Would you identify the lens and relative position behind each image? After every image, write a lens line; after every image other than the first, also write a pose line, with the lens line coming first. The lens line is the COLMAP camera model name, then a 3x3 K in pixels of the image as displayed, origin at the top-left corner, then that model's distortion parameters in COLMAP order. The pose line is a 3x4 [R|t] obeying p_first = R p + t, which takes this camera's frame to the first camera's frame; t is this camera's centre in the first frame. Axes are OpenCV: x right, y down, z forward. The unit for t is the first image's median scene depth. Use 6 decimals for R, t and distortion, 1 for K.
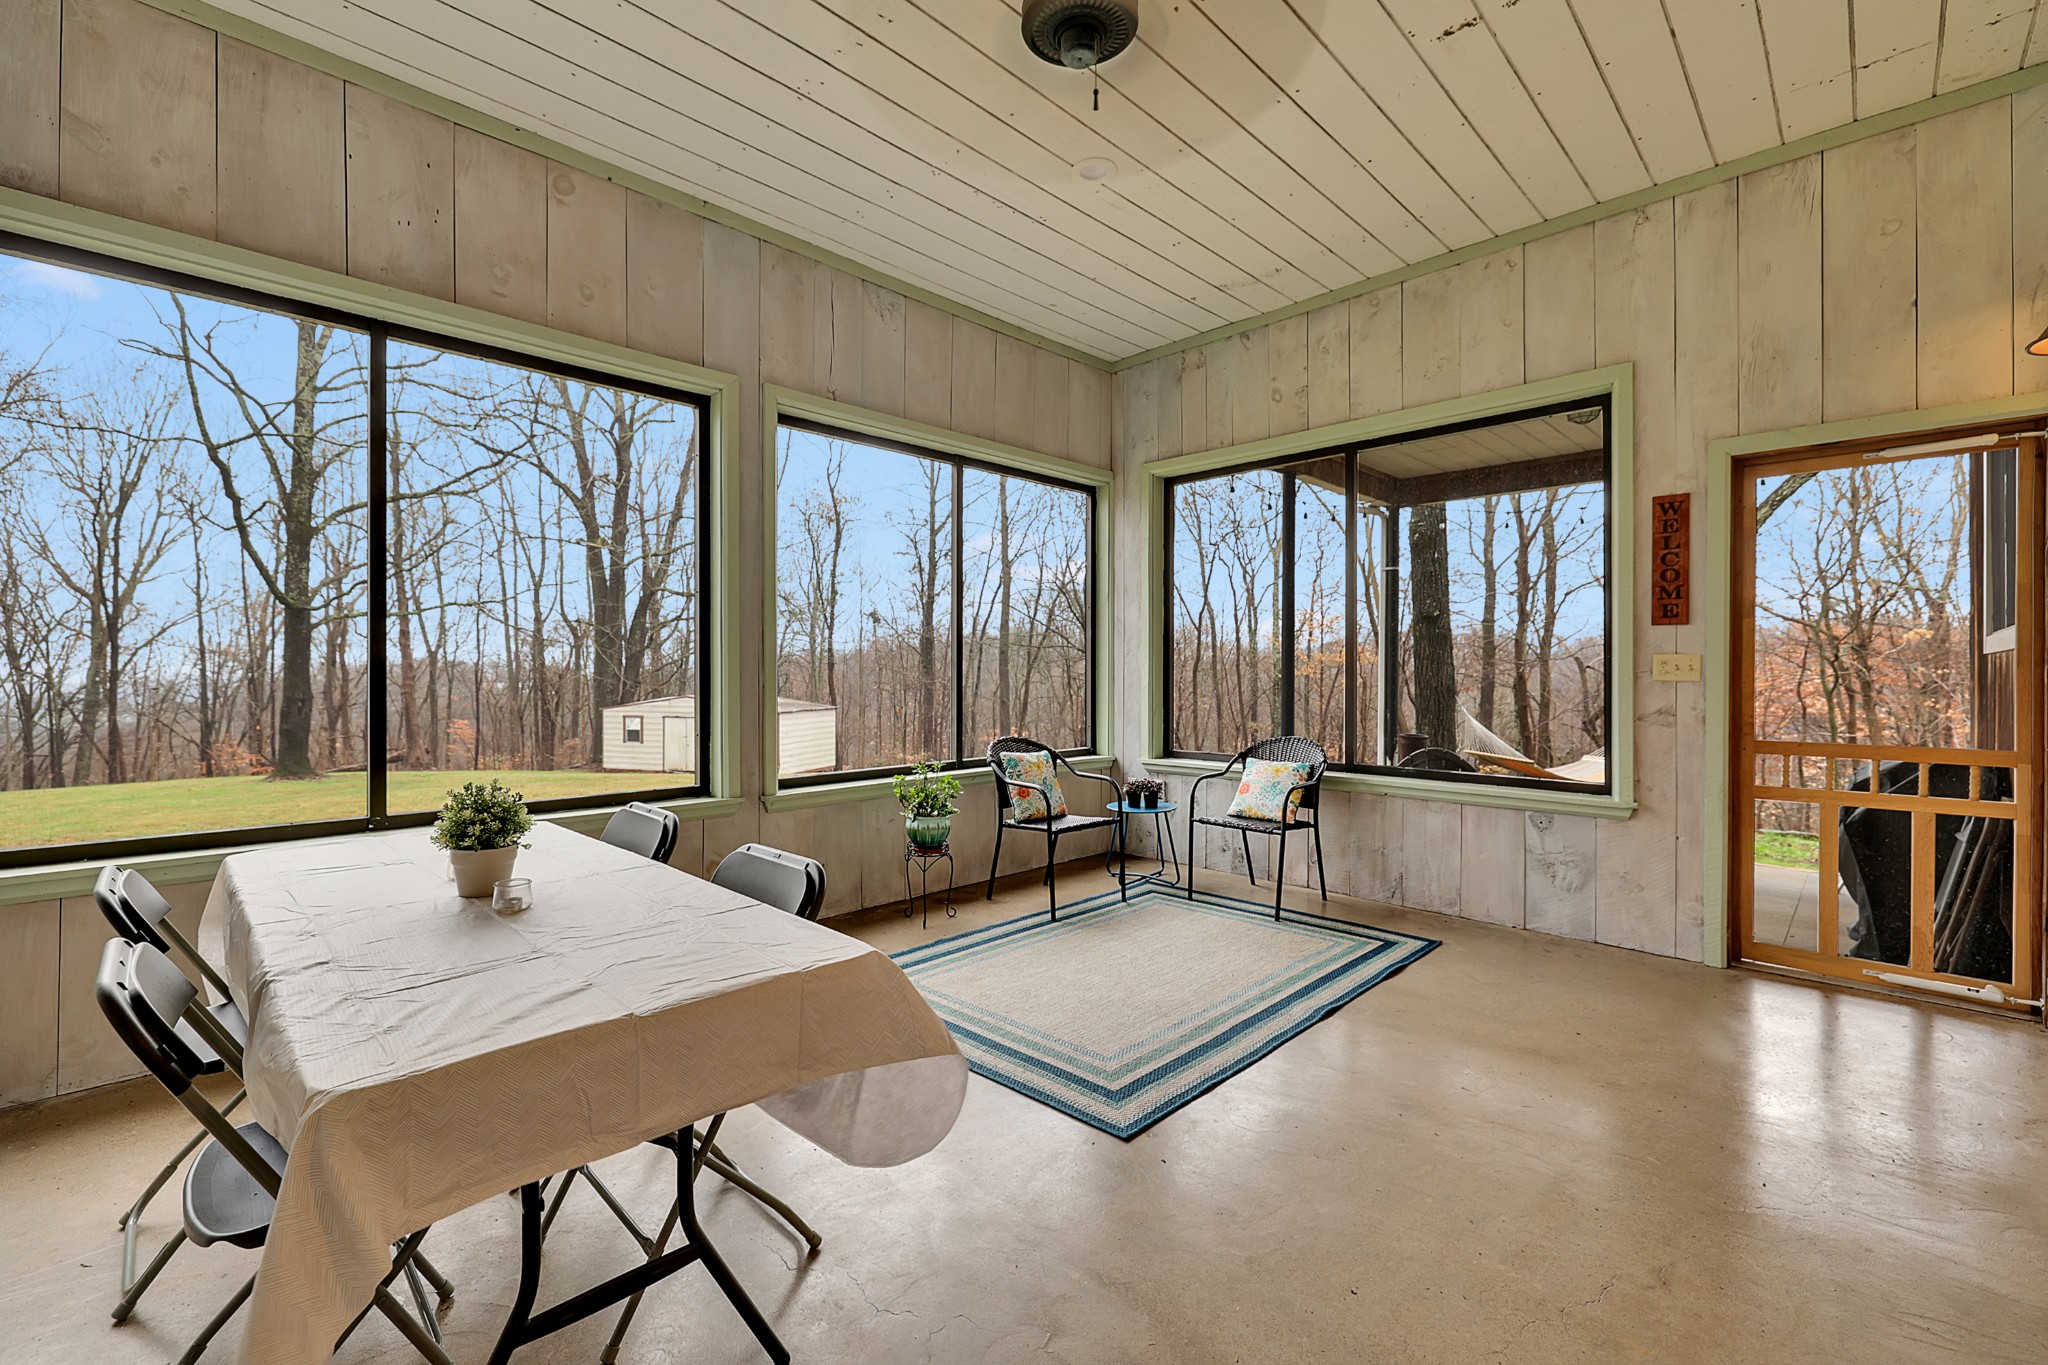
lens RADIAL K [[851.3, 0, 994.7], [0, 851.3, 682.2], [0, 0, 1]] dist [0.004175, 0.000576]
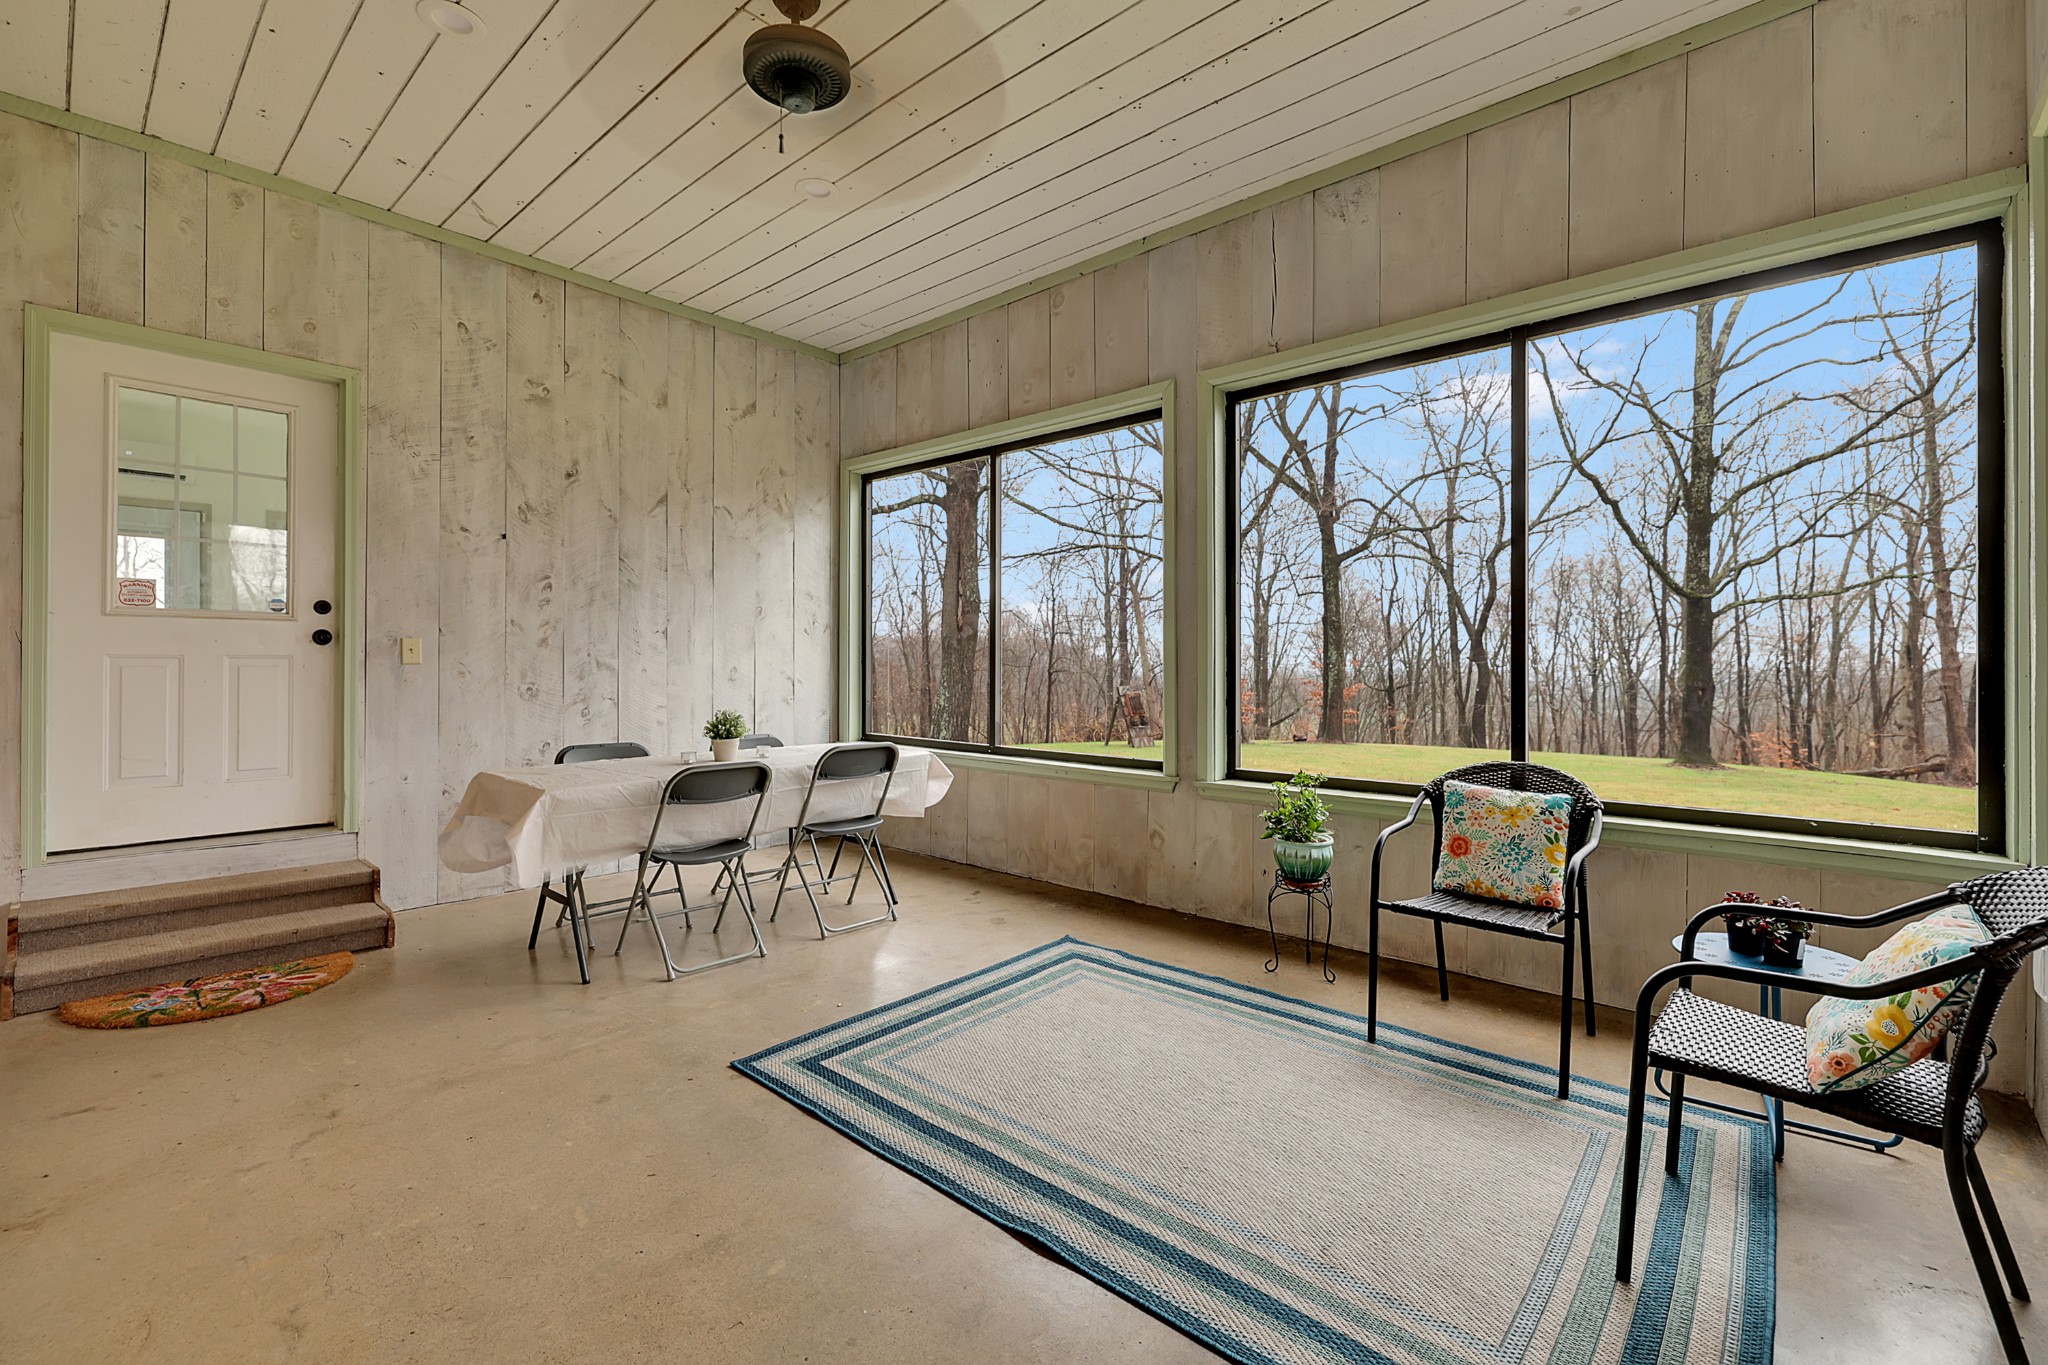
lens RADIAL K [[882.2, 0, 1046.4], [0, 882.2, 671.7], [0, 0, 1]] dist [-0.001091, 0.000152]
pose [[0.083498, 0.013831, -0.996412, 0.800759], [-0.013014, 0.999834, 0.012788, -0.007842], [0.996423, 0.011900, 0.083664, 0.772295]]
